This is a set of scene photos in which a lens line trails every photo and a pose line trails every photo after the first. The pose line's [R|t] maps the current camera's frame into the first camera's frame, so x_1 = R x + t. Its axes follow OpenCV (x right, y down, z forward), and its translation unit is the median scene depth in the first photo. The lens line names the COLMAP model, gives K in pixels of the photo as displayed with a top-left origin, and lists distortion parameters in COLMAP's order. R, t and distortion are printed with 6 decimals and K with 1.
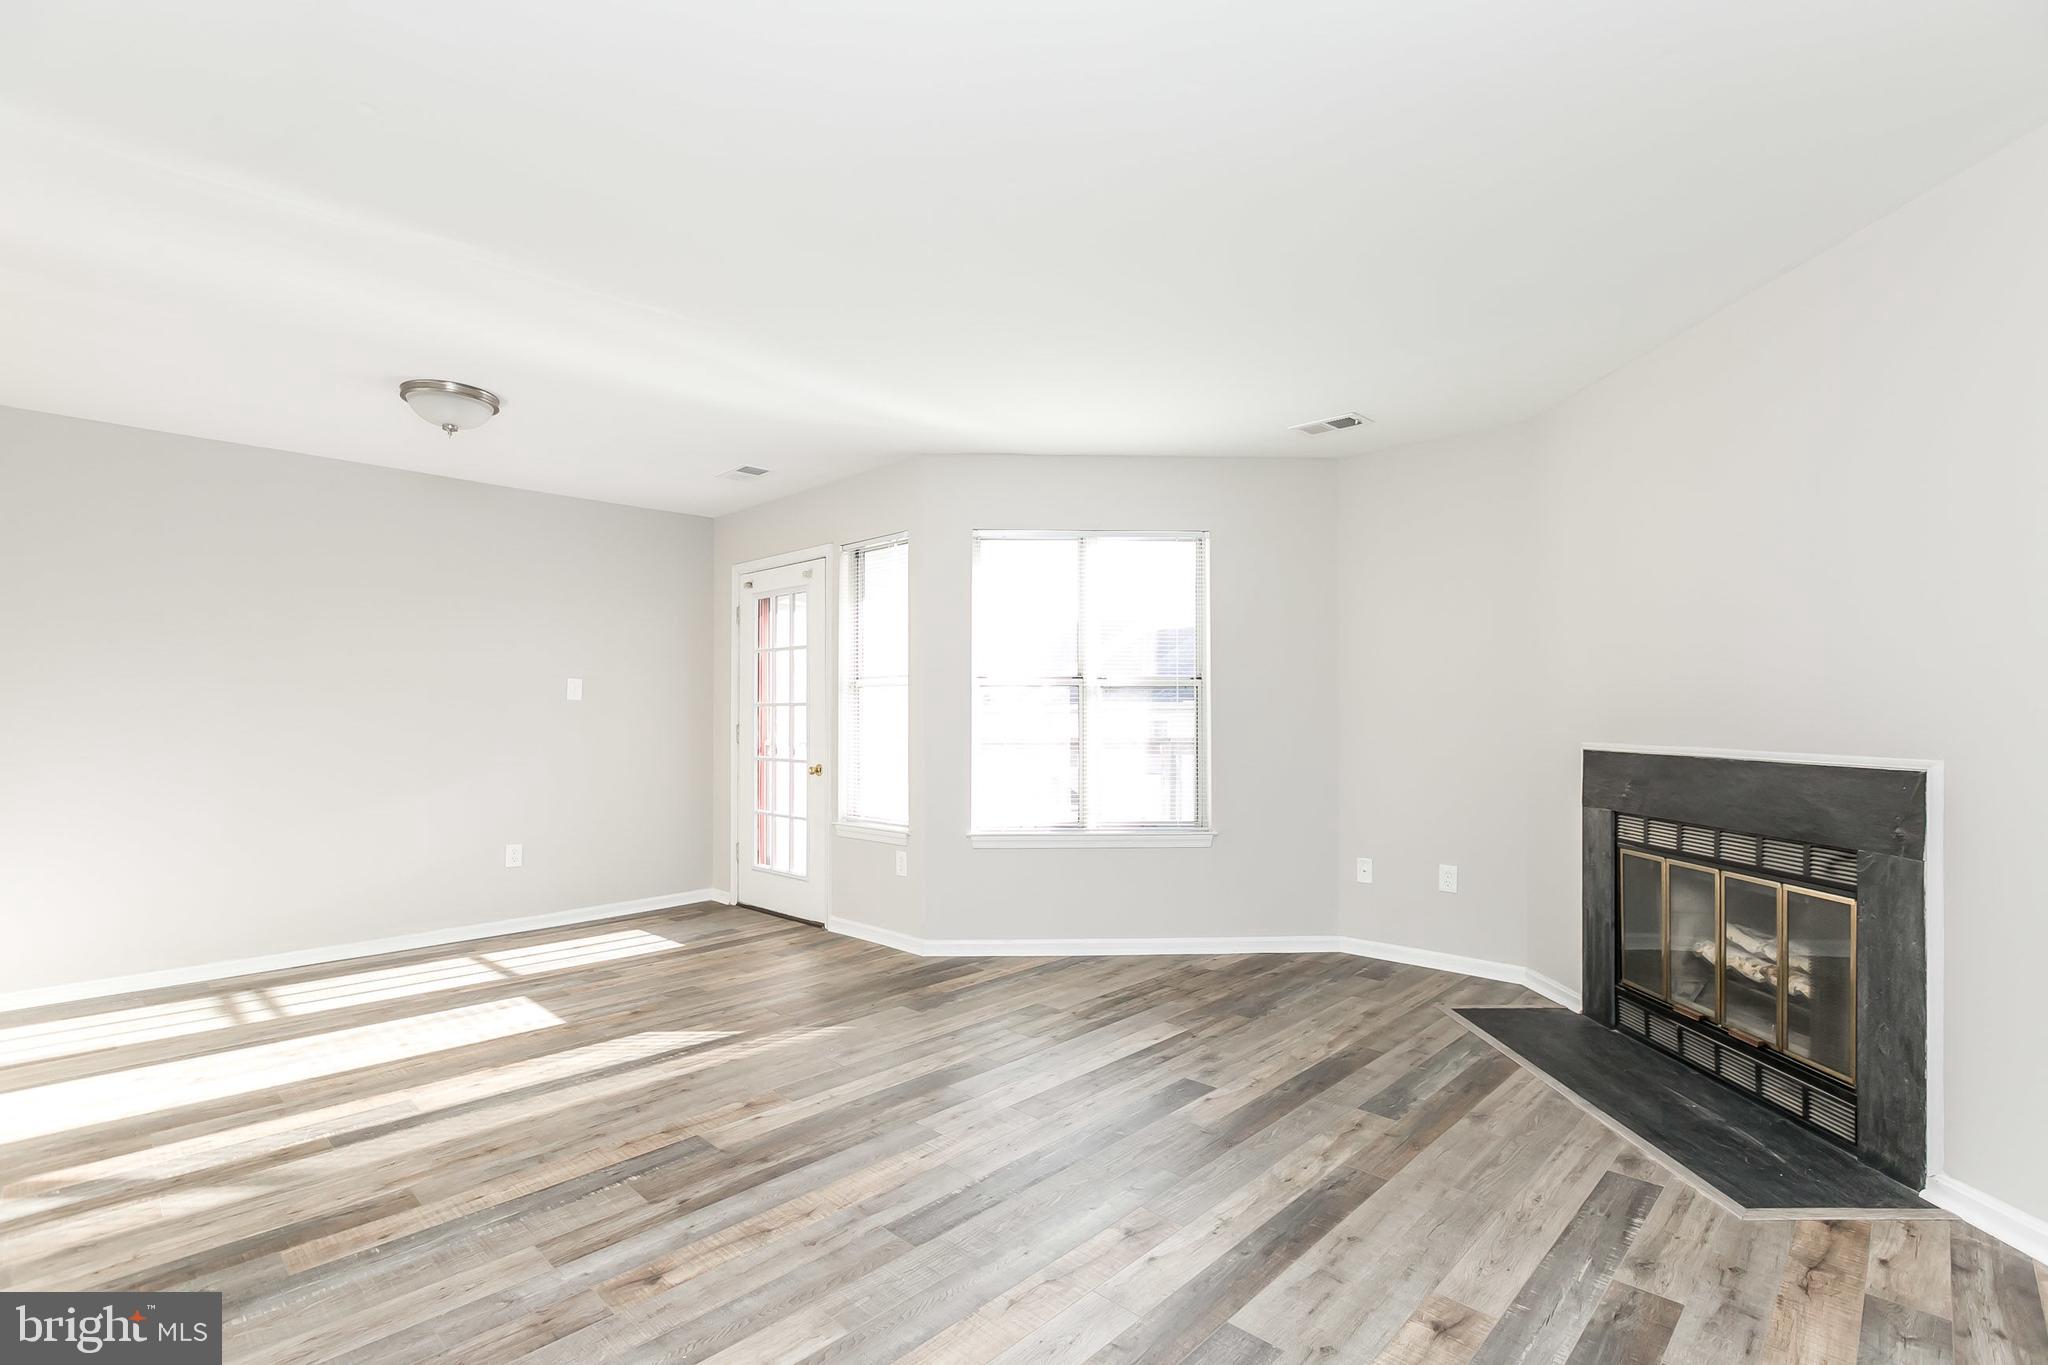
lens RADIAL K [[947.4, 0, 986.0], [0, 947.4, 714.3], [0, 0, 1]] dist [0.001593, -0.000359]
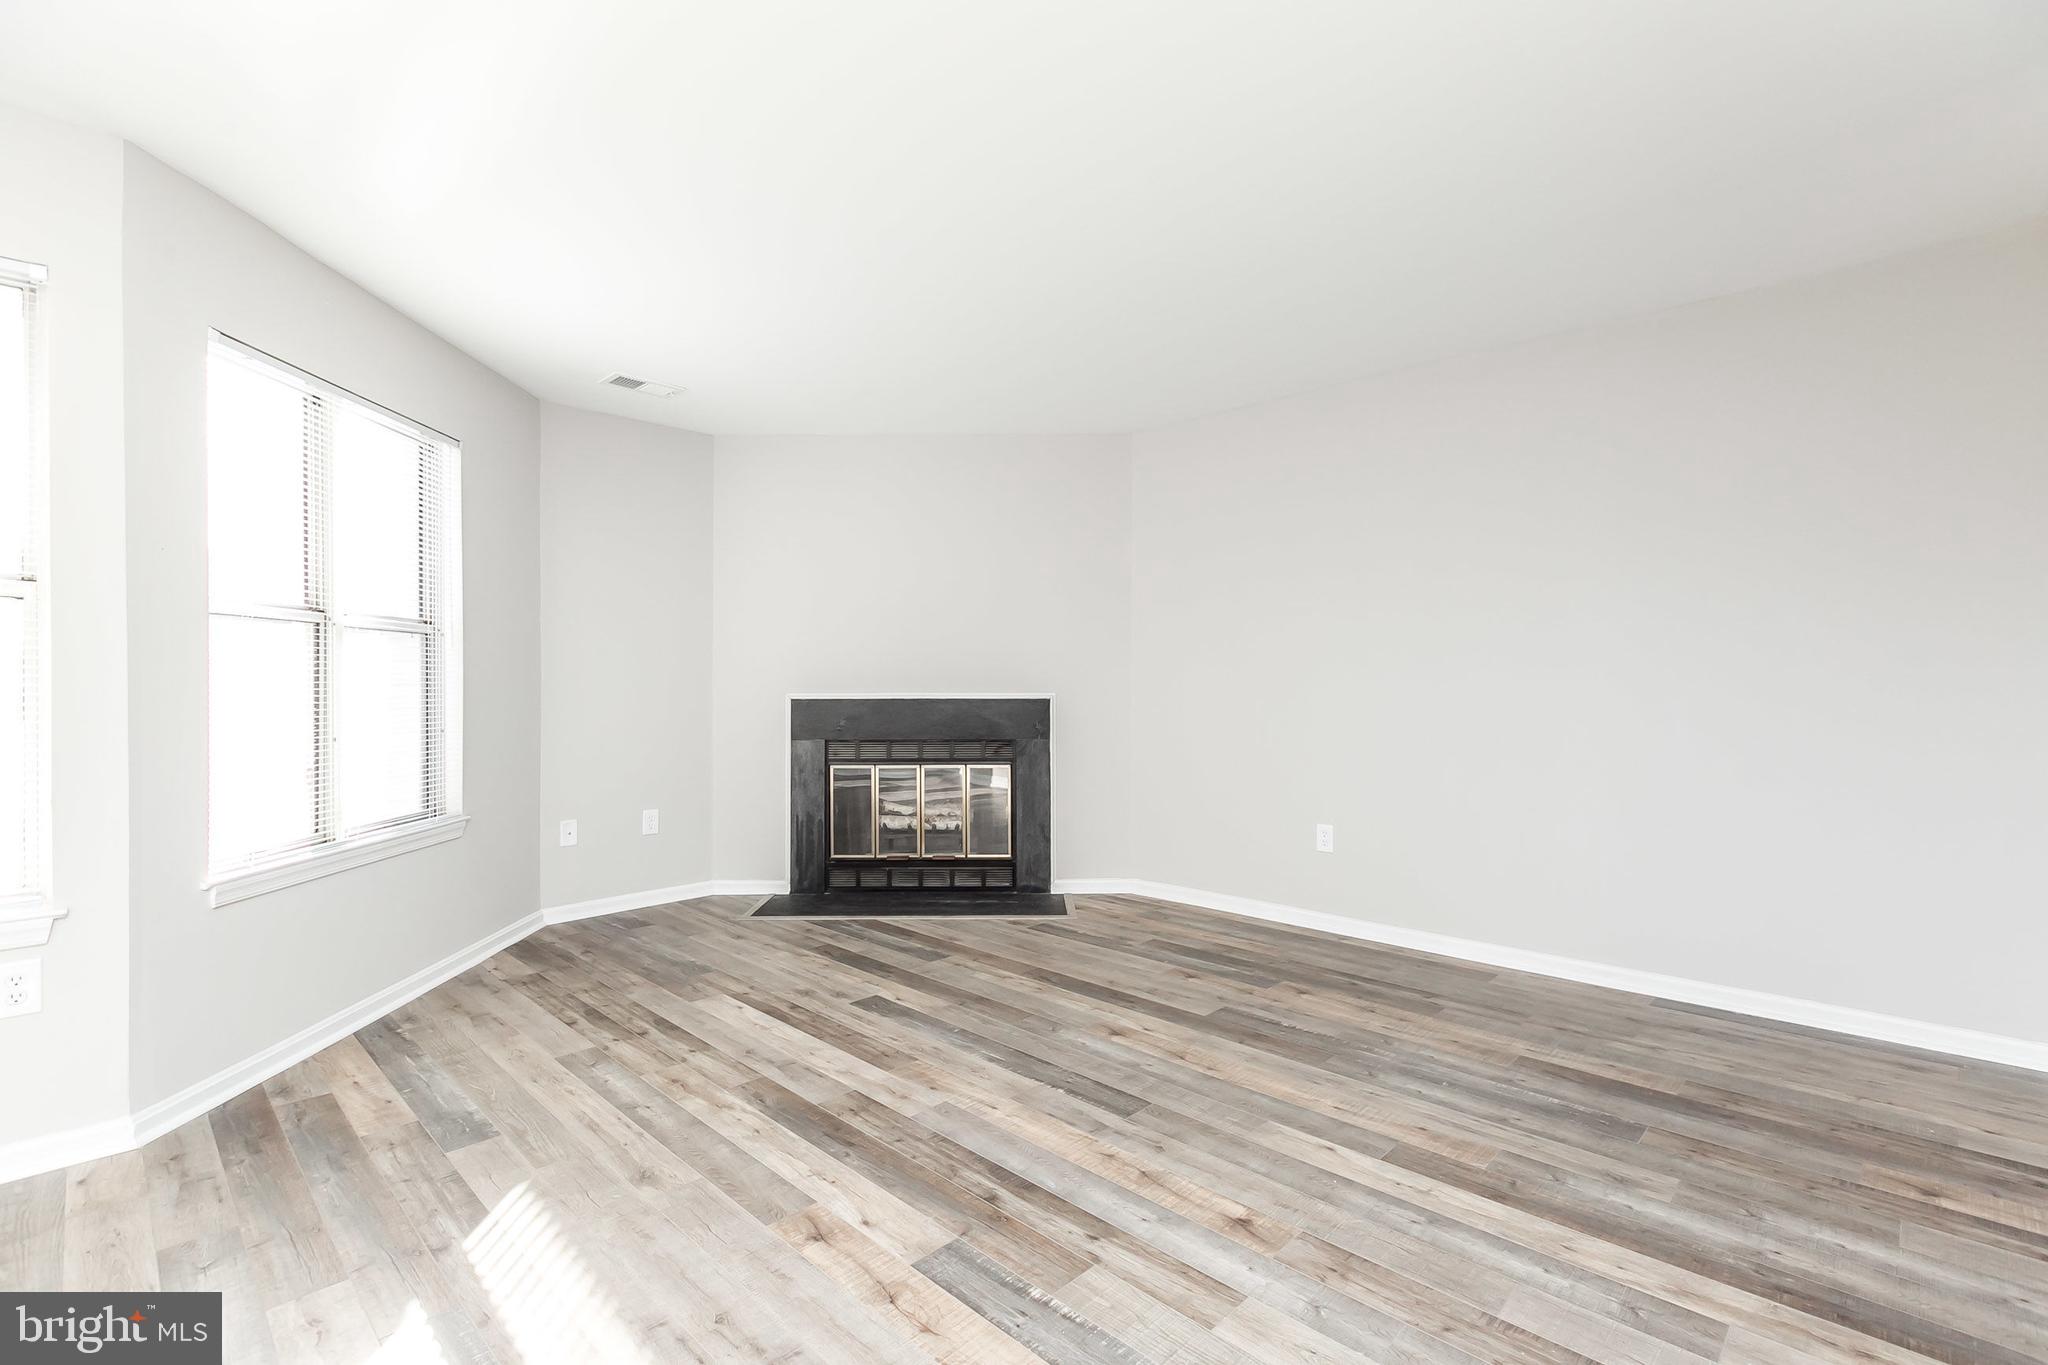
lens RADIAL K [[932.4, 0, 1055.3], [0, 932.4, 678.5], [0, 0, 1]] dist [0.001686, -0.000423]
pose [[-0.042910, 0.006274, 0.999059, -0.790889], [0.003337, 0.999976, -0.006136, 0.018879], [-0.999073, 0.003071, -0.042929, 0.739377]]
